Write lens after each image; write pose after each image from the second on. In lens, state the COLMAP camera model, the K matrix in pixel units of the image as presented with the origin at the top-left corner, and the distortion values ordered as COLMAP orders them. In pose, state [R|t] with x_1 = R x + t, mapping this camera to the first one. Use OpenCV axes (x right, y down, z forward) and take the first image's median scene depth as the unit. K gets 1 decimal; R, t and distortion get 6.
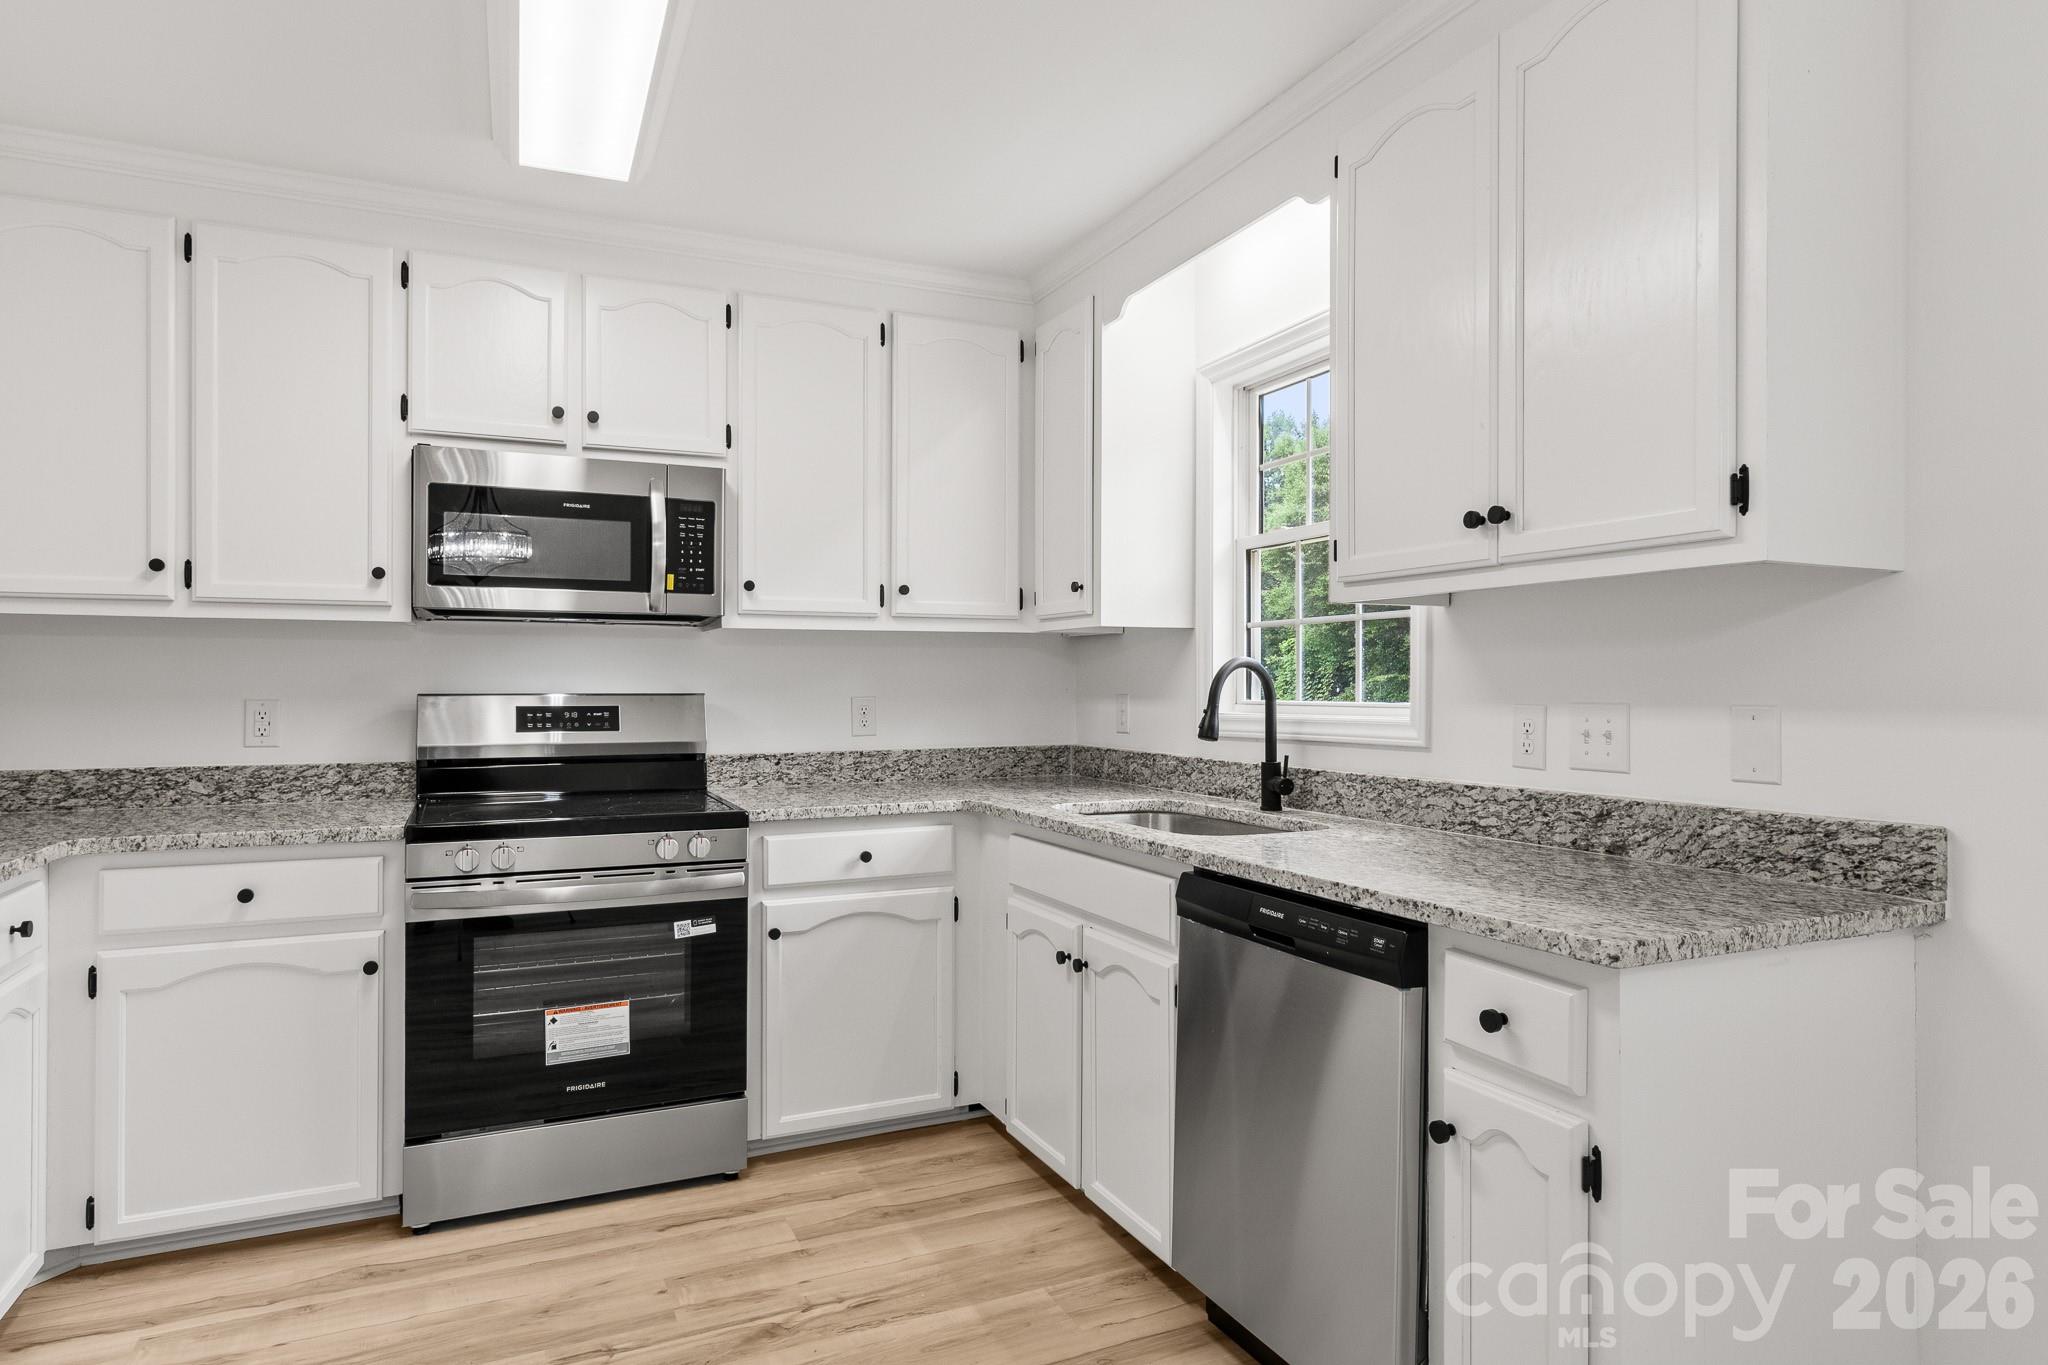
lens RADIAL K [[1180.7, 0, 1012.4], [0, 1180.7, 677.1], [0, 0, 1]] dist [-0.000985, 0.002577]
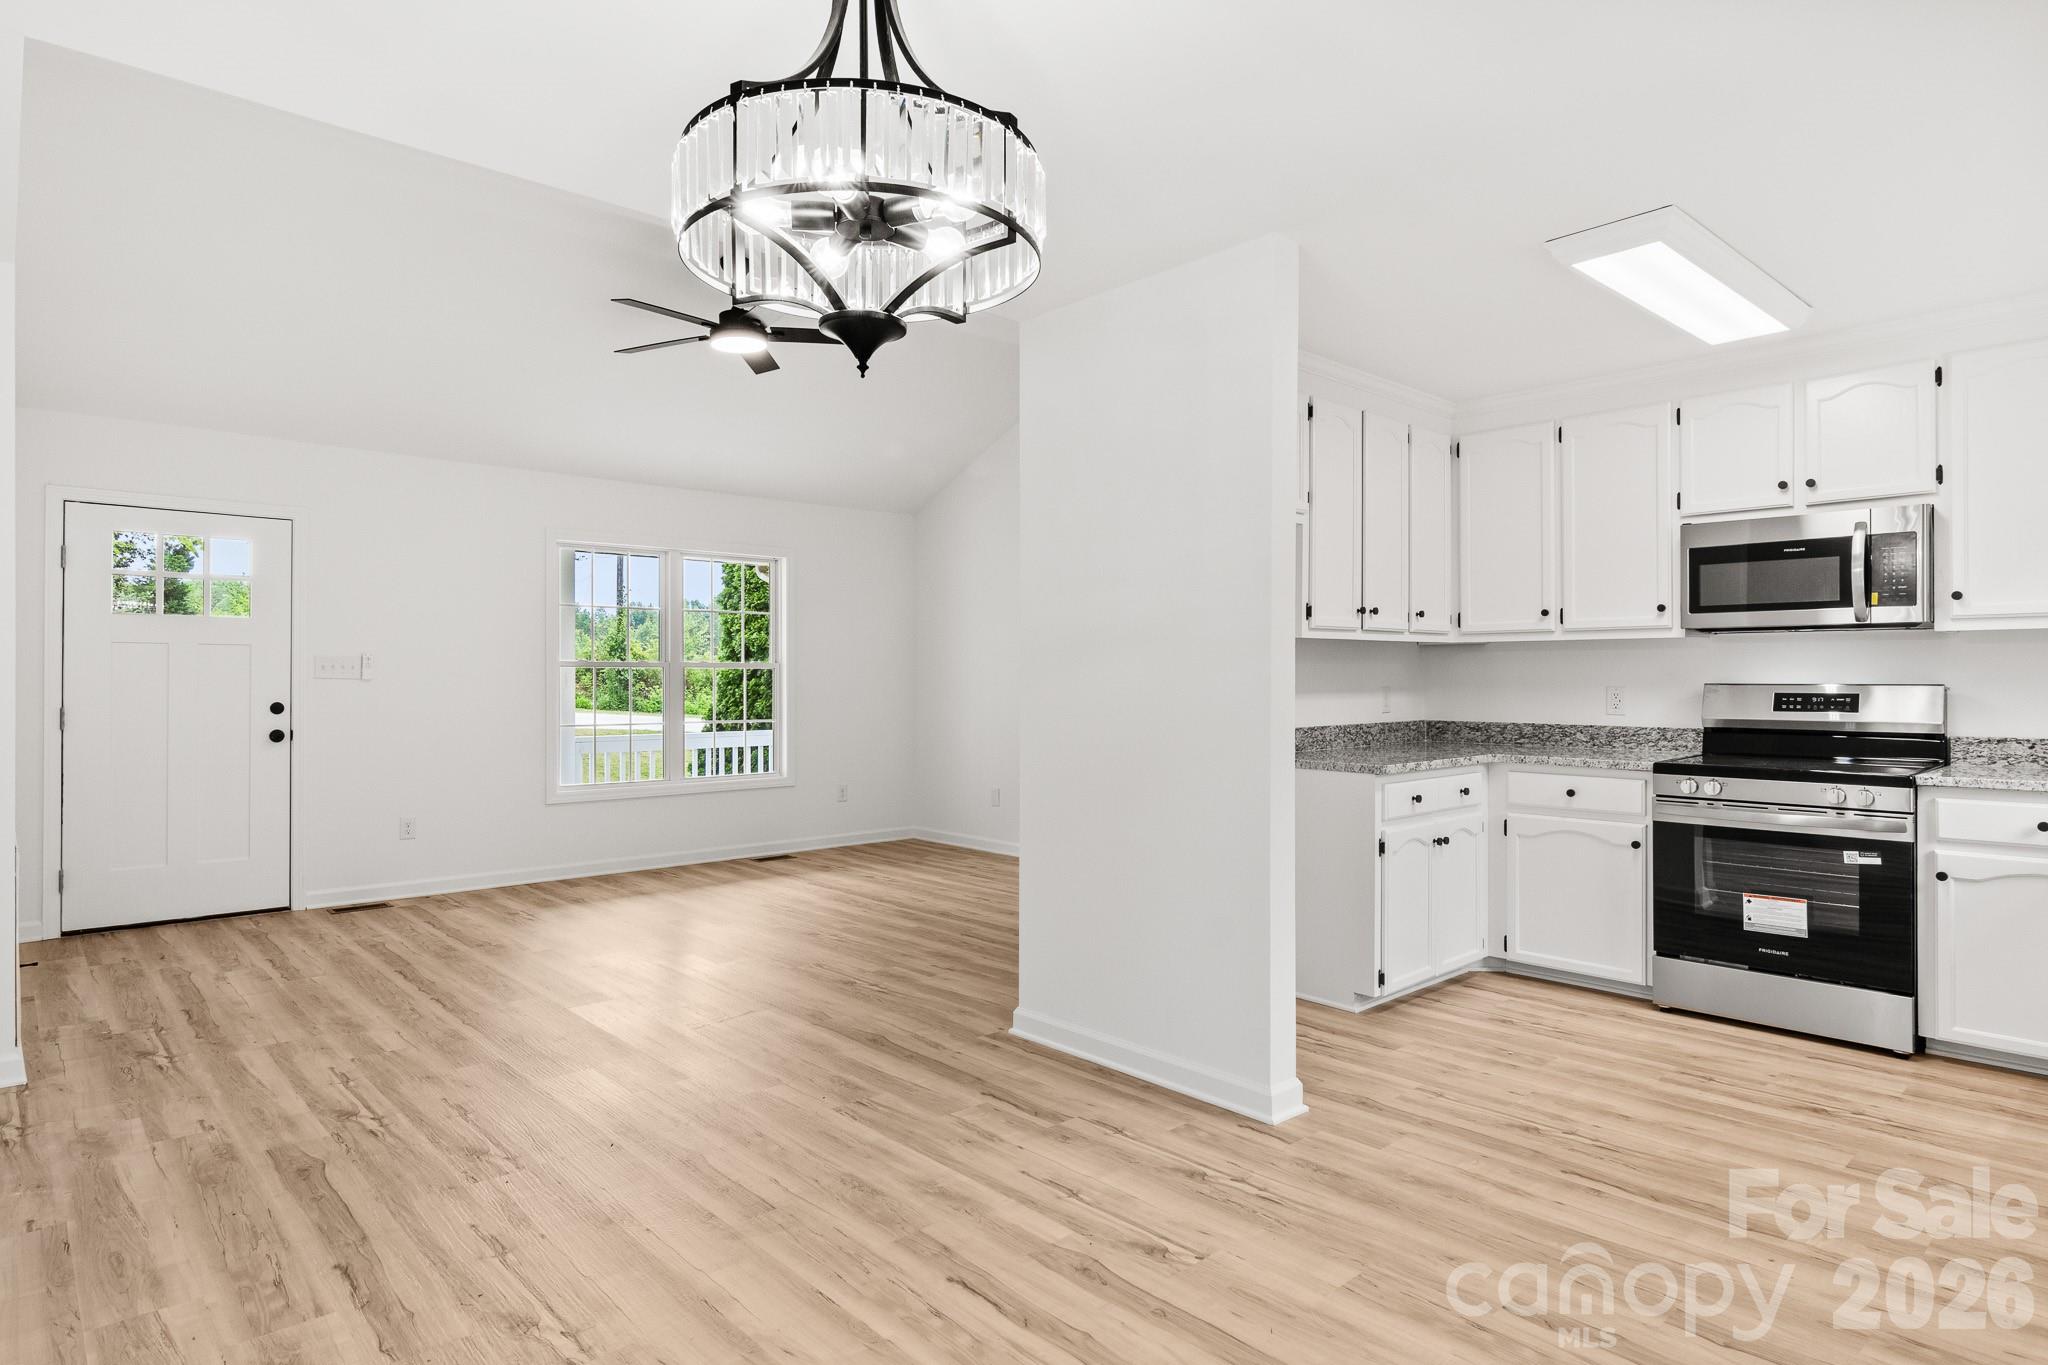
lens RADIAL K [[1141.1, 0, 1013.0], [0, 1141.1, 673.9], [0, 0, 1]] dist [-0.001781, 0.001597]
pose [[0.310563, -0.003219, -0.950547, 0.685021], [0.007180, 0.999974, -0.001040, -0.003180], [0.950526, -0.006502, 0.310578, -0.330863]]
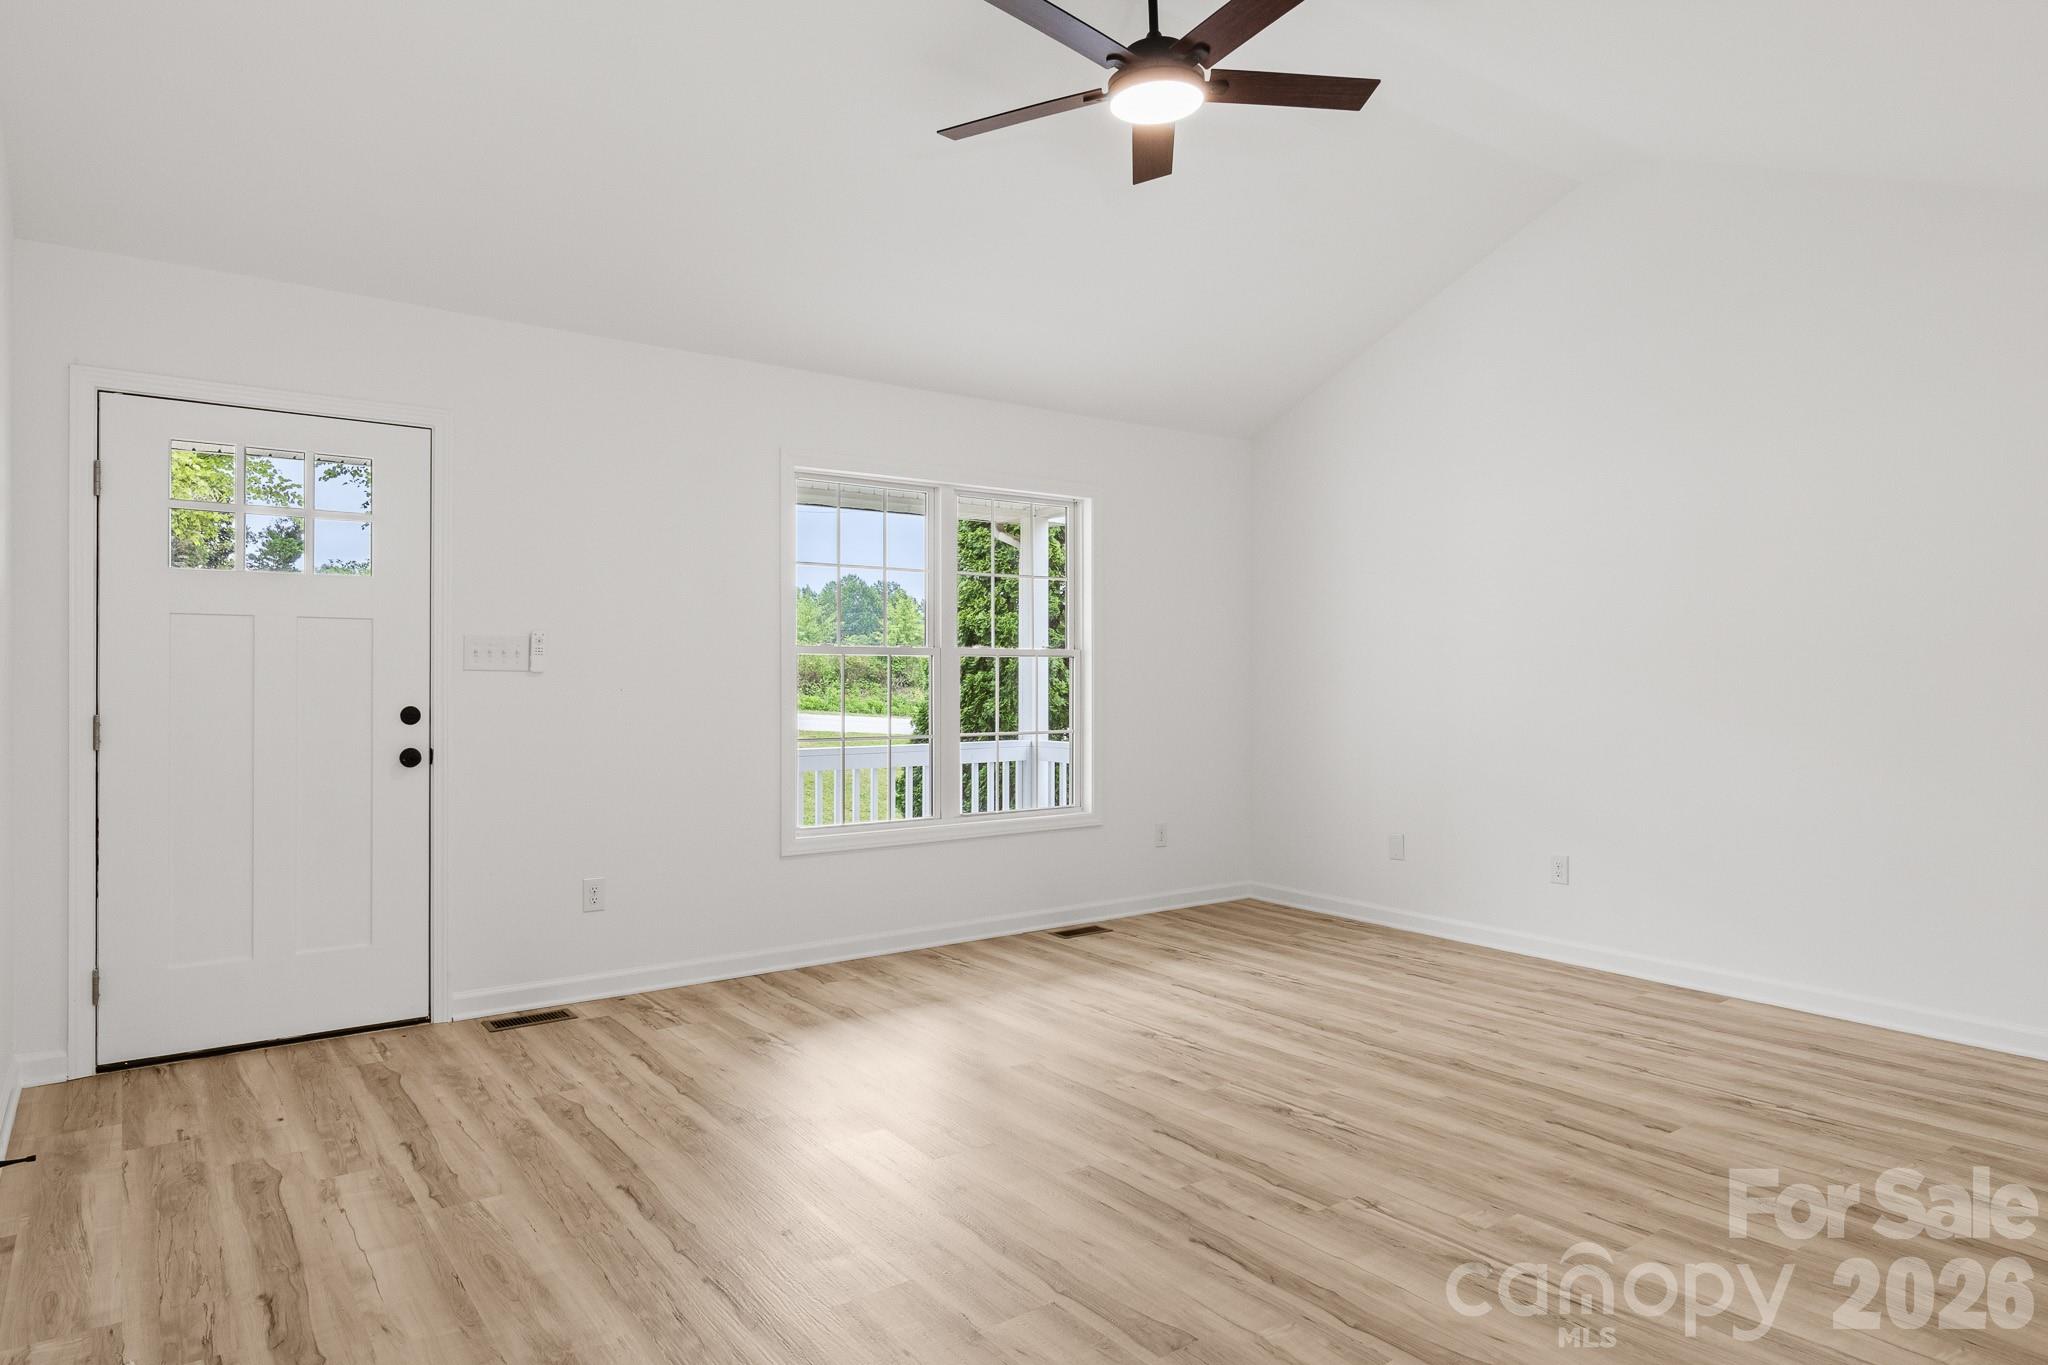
lens RADIAL K [[1227.2, 0, 1007.9], [0, 1227.2, 678.0], [0, 0, 1]] dist [0.000906, -0.000090]
pose [[0.209644, 0.005974, -0.977760, -0.140870], [0.005117, 0.999961, 0.007207, -0.004097], [0.977764, -0.006514, 0.209605, -0.574428]]
